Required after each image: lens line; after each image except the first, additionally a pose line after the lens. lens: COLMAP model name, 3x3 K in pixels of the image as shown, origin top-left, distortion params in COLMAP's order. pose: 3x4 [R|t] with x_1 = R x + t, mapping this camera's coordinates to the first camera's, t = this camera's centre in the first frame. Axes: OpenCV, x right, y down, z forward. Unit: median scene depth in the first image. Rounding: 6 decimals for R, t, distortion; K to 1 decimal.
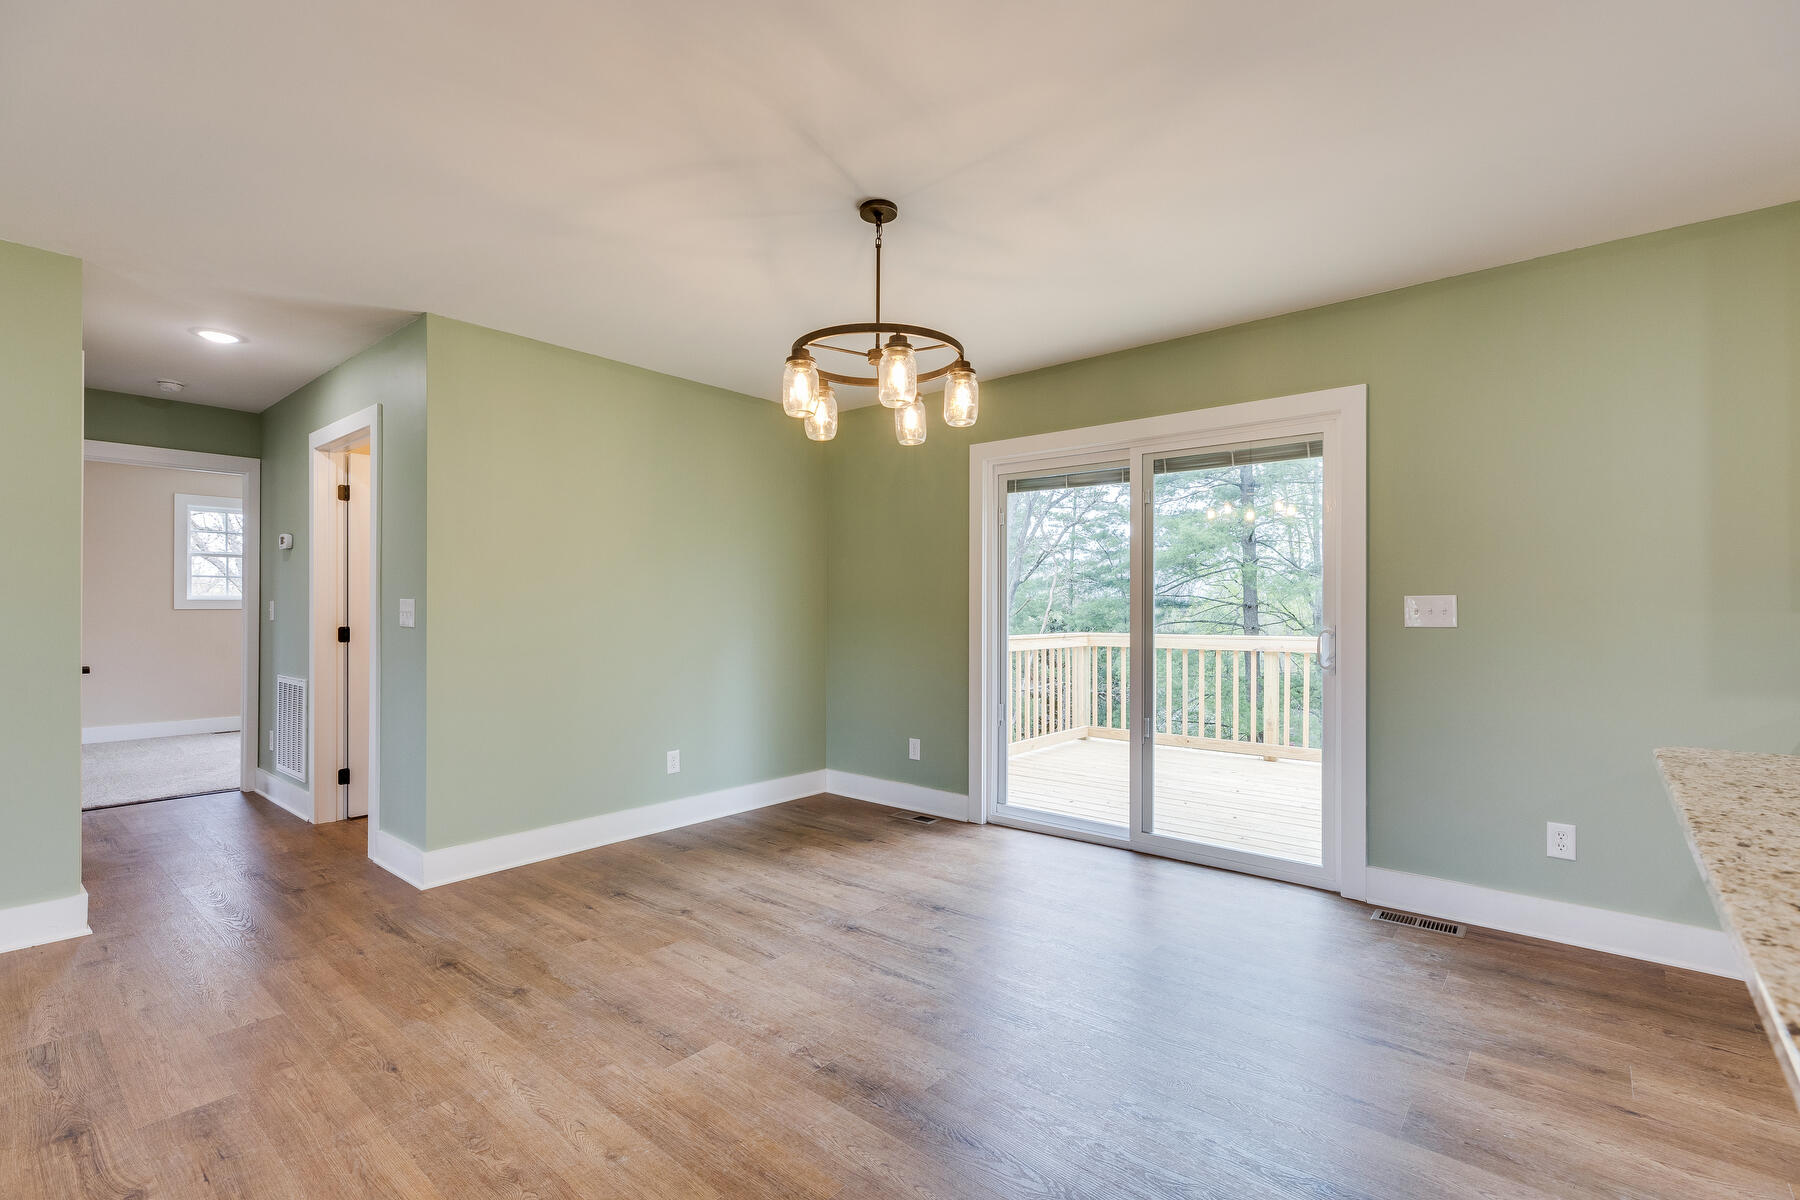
lens RADIAL K [[804.2, 0, 894.2], [0, 804.2, 597.6], [0, 0, 1]] dist [-0.004453, -0.000617]
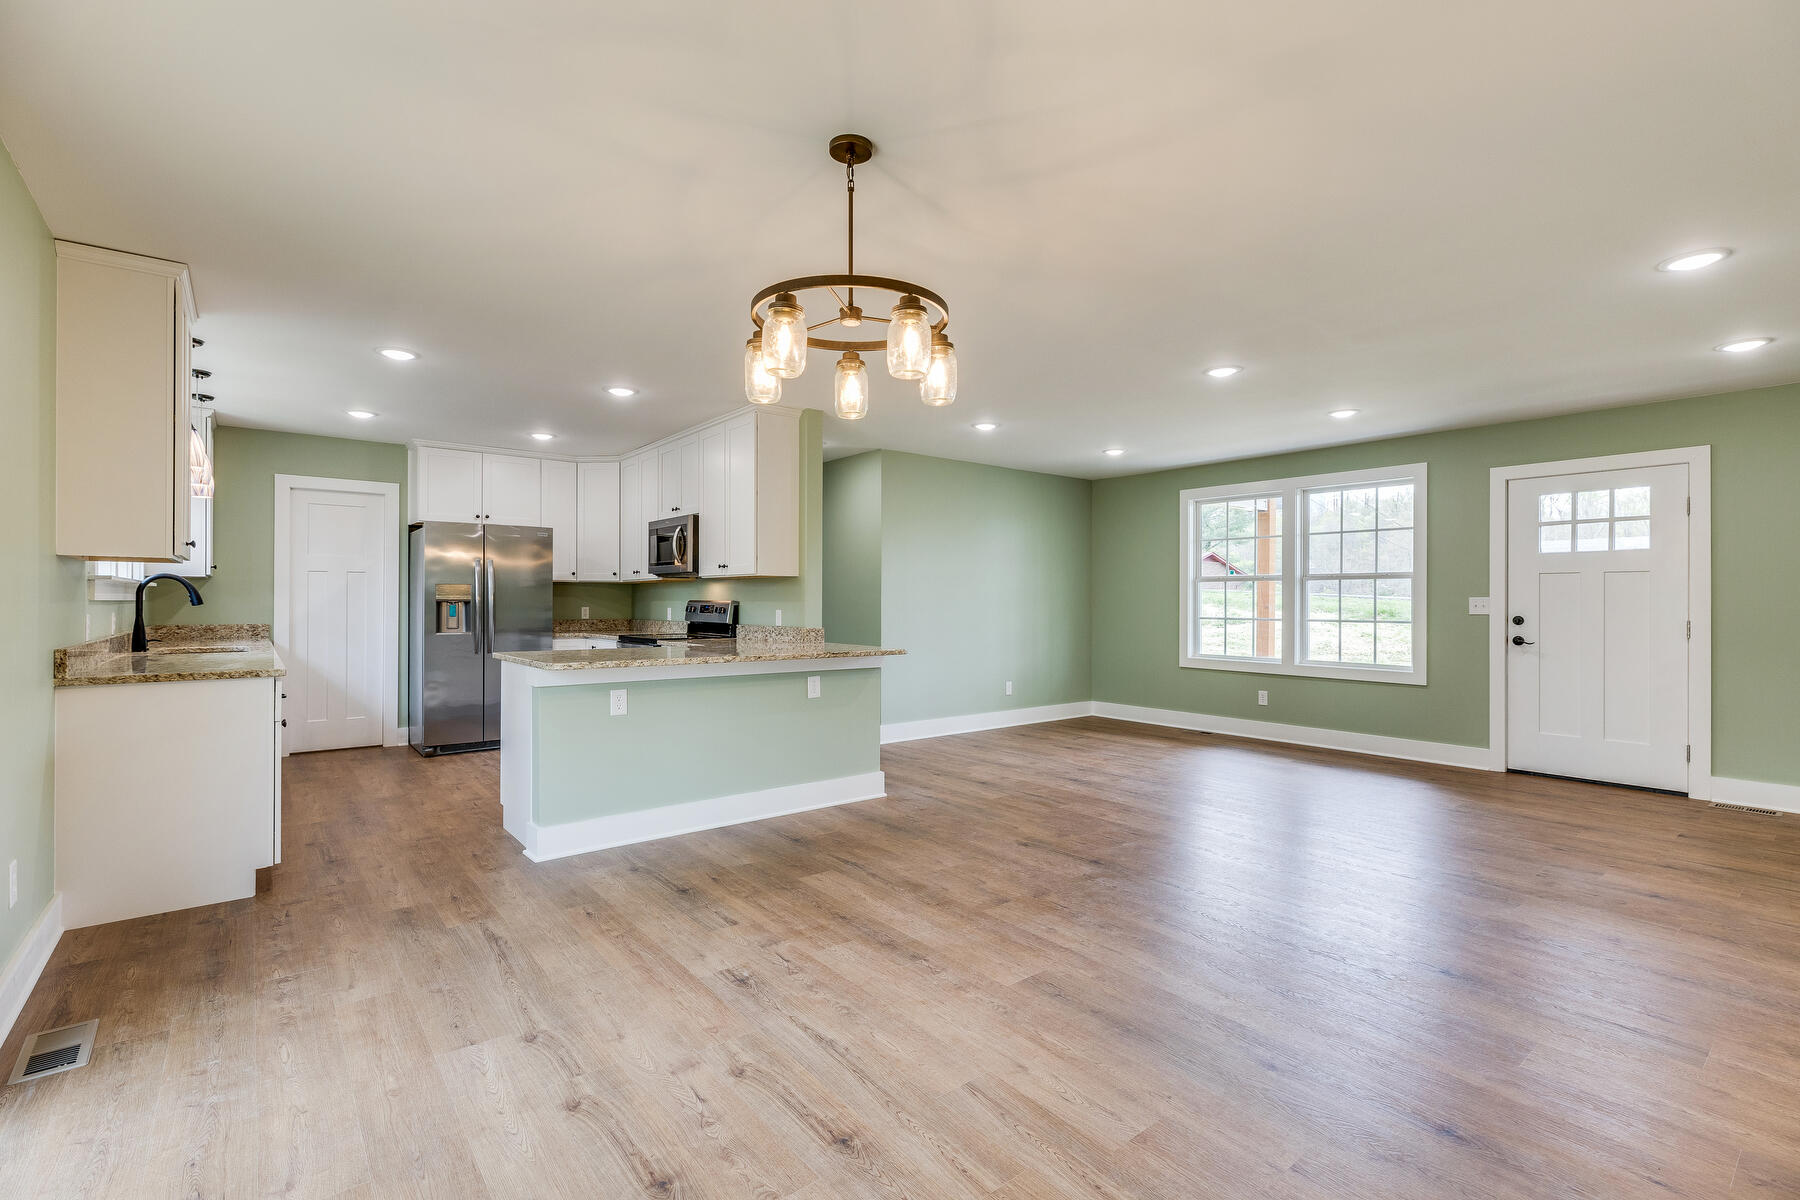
lens RADIAL K [[804.2, 0, 901.7], [0, 804.2, 601.4], [0, 0, 1]] dist [-0.004453, -0.000617]
pose [[-0.983335, -0.003983, 0.181761, -0.213585], [-0.006582, 0.999884, -0.013701, 0.021072], [-0.181686, -0.014669, -0.983247, 1.678531]]
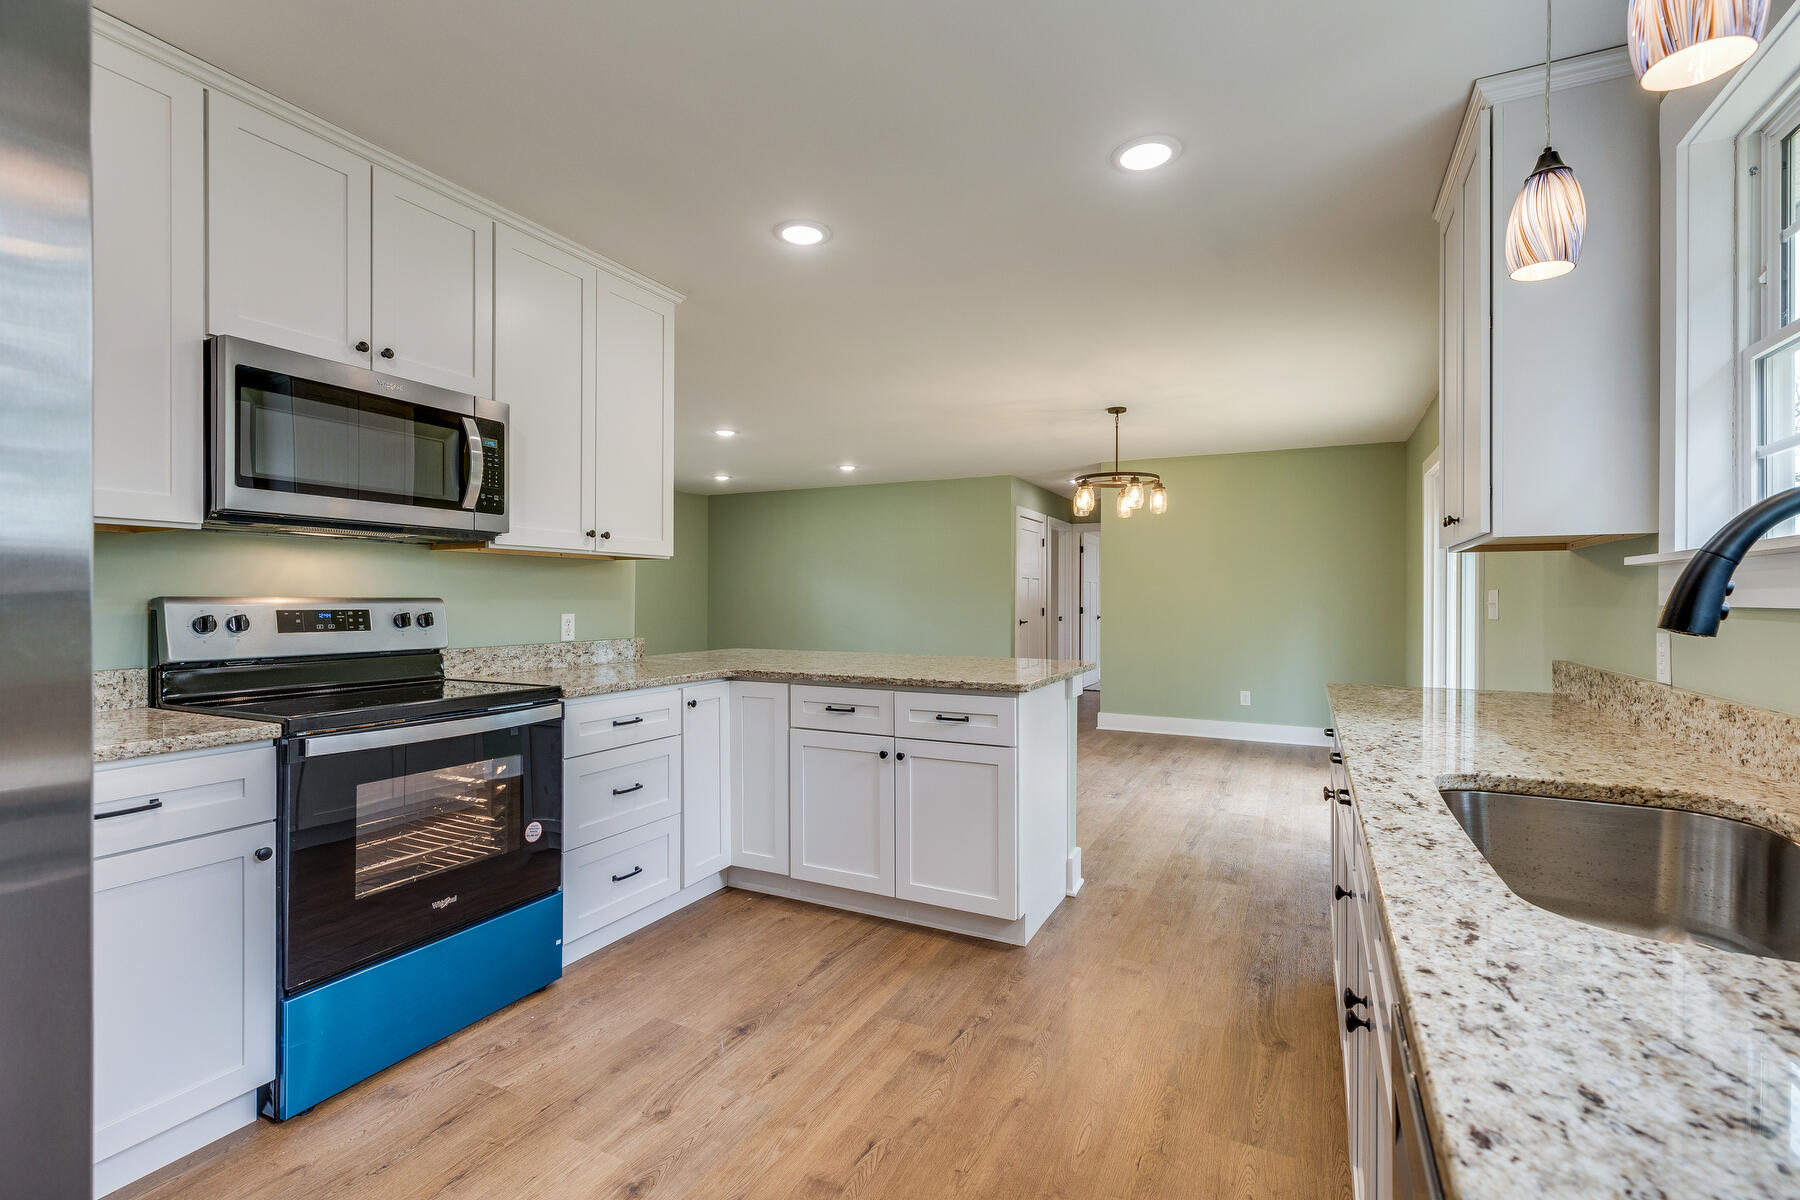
lens RADIAL K [[804.2, 0, 901.7], [0, 804.2, 597.3], [0, 0, 1]] dist [-0.004453, -0.000617]
pose [[0.237320, 0.000671, -0.971431, 1.707247], [0.010215, 0.999943, 0.003186, -0.006693], [0.971378, -0.010679, 0.237300, -0.039694]]
